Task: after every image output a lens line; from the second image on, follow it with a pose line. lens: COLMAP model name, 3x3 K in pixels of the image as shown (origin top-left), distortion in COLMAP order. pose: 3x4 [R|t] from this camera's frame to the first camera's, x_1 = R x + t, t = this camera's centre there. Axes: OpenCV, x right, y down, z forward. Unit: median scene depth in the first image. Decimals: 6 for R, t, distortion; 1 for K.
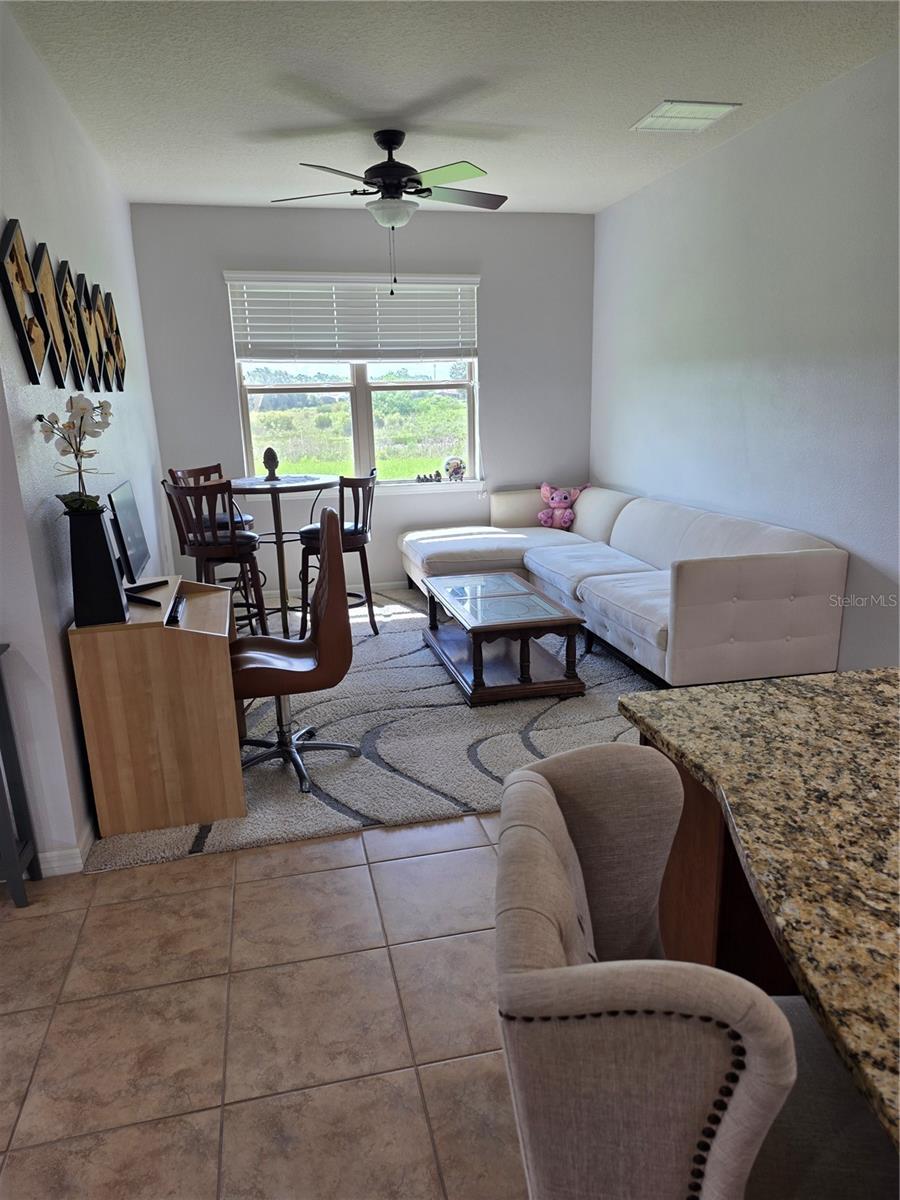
lens RADIAL K [[802.8, 0, 445.4], [0, 802.8, 594.4], [0, 0, 1]] dist [0.096980, -0.120449]
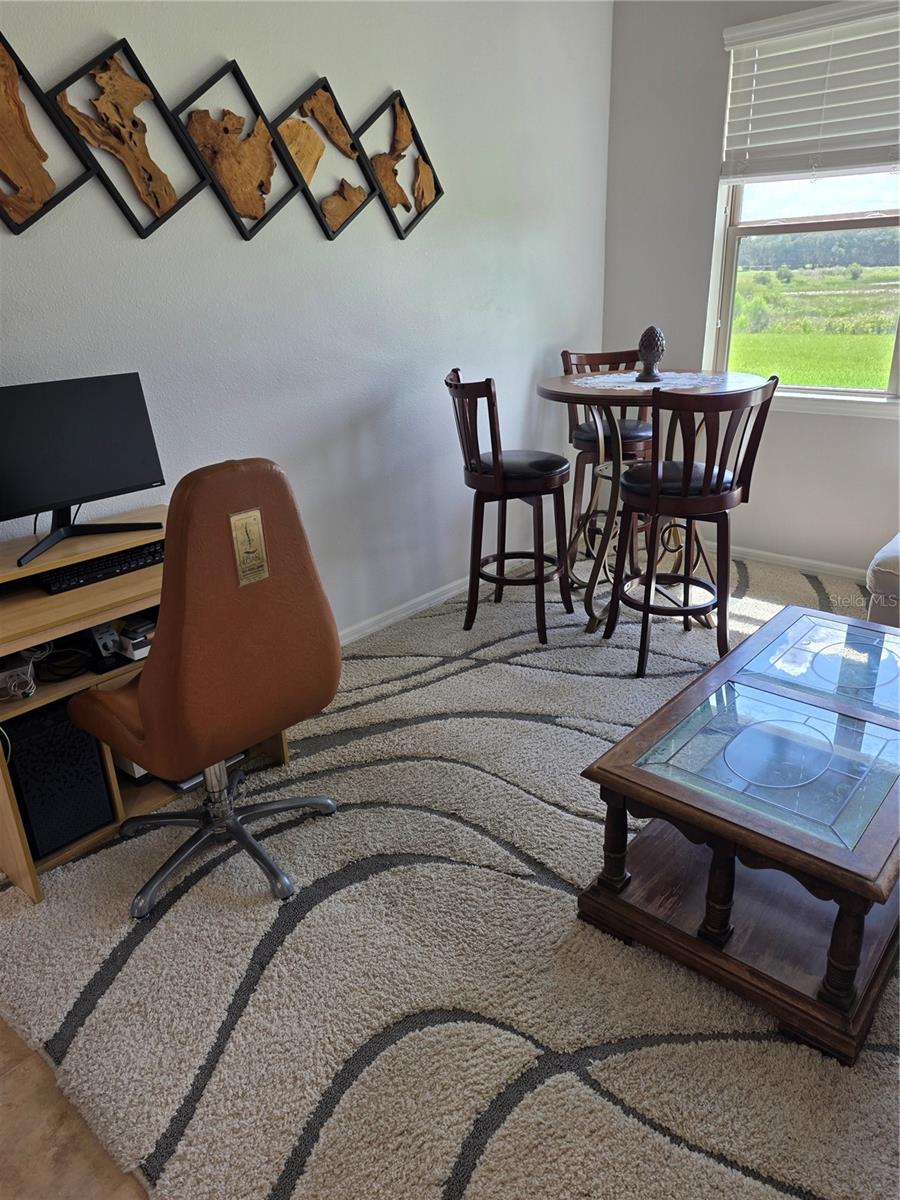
lens RADIAL K [[802.8, 0, 445.4], [0, 802.8, 594.4], [0, 0, 1]] dist [0.096980, -0.120449]
pose [[0.592260, 0.298608, -0.748373, 0.222322], [-0.173231, 0.954263, 0.243665, -0.112138], [0.786905, -0.014672, 0.616900, 0.497119]]
